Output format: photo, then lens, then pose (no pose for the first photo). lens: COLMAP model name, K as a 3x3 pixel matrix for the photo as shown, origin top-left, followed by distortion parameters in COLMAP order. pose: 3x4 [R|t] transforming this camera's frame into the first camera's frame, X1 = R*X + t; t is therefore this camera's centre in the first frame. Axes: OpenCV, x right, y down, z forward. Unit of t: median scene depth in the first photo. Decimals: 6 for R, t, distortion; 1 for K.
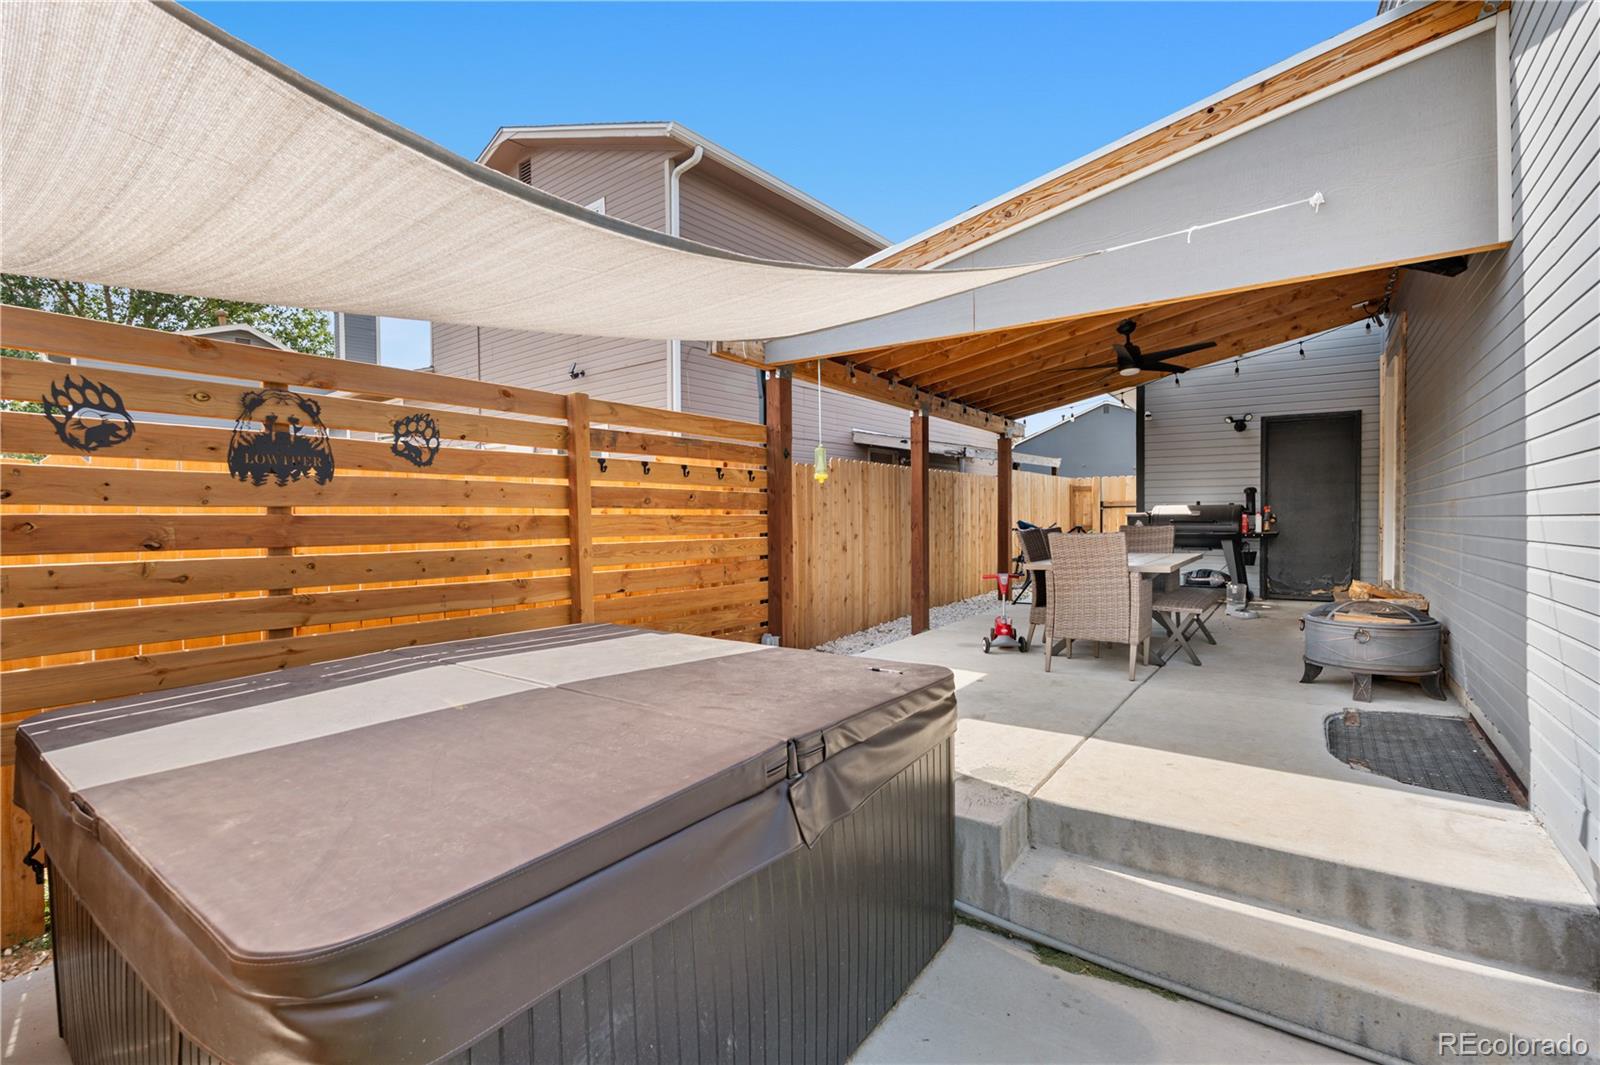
lens RADIAL K [[705.6, 0, 809.5], [0, 705.6, 529.4], [0, 0, 1]] dist [-0.004614, -0.000786]
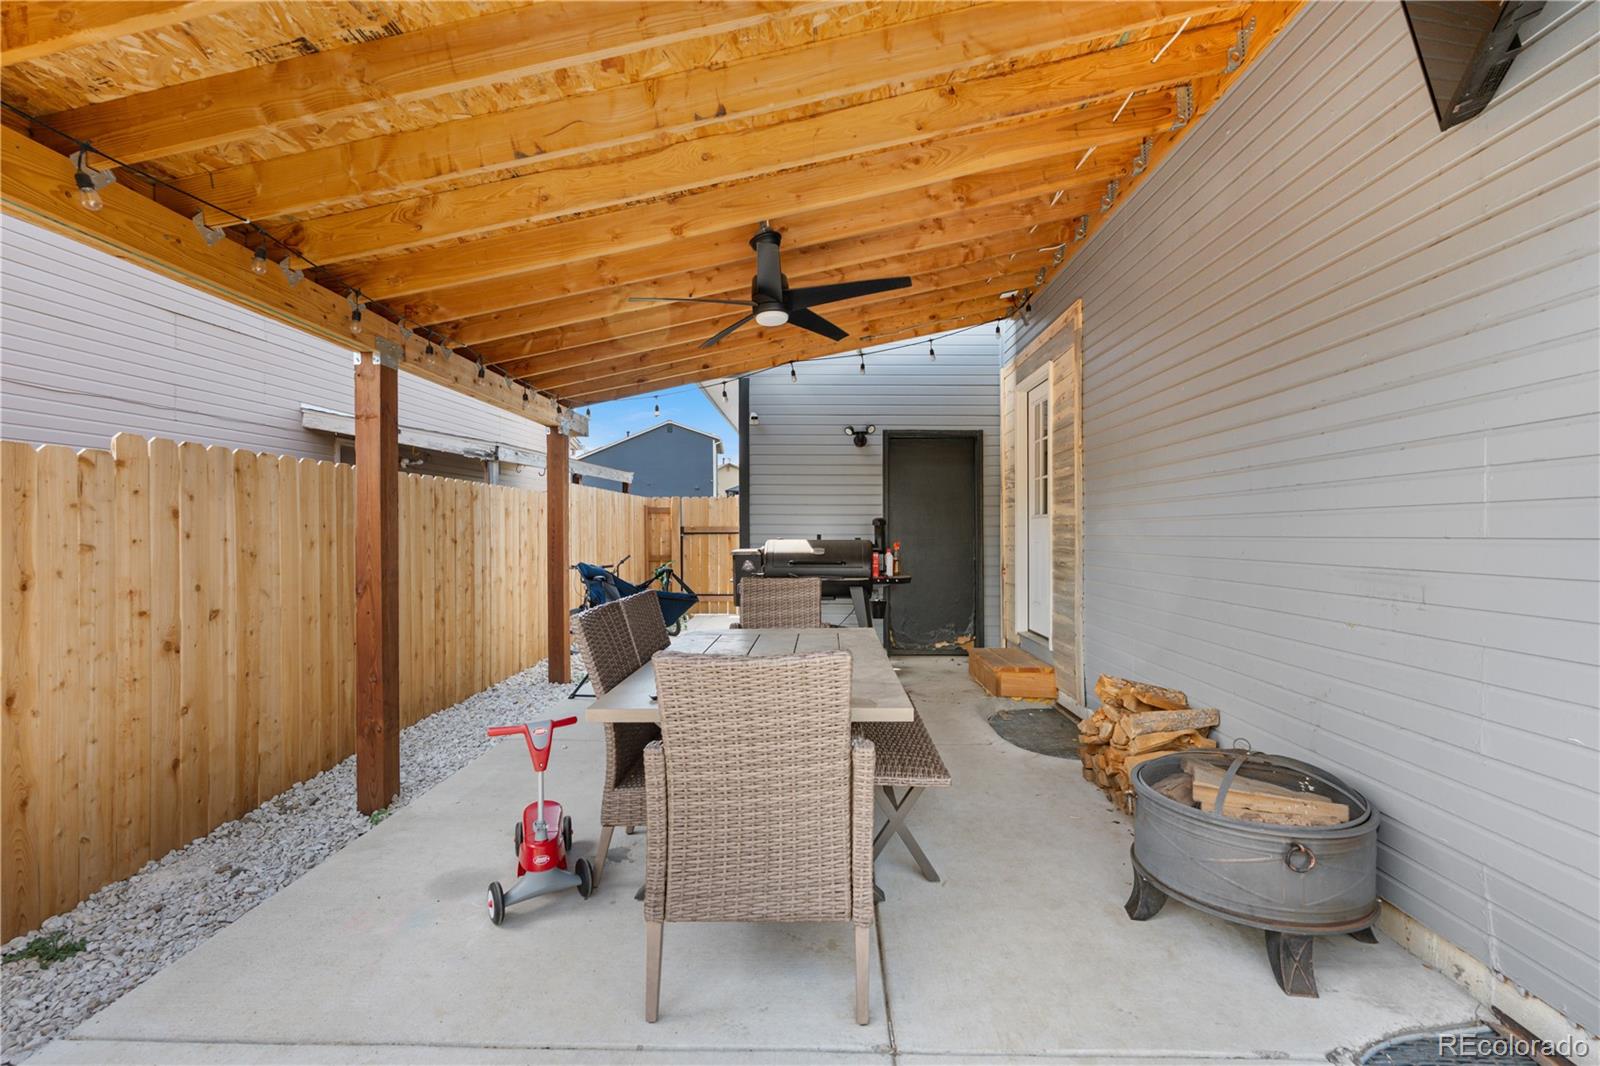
lens RADIAL K [[705.6, 0, 809.5], [0, 705.6, 529.9], [0, 0, 1]] dist [-0.004614, -0.000786]
pose [[0.825467, 0.005356, 0.564424, 0.119124], [0.006915, 0.999784, -0.019601, -0.030976], [-0.564407, 0.020083, 0.825252, 0.390603]]
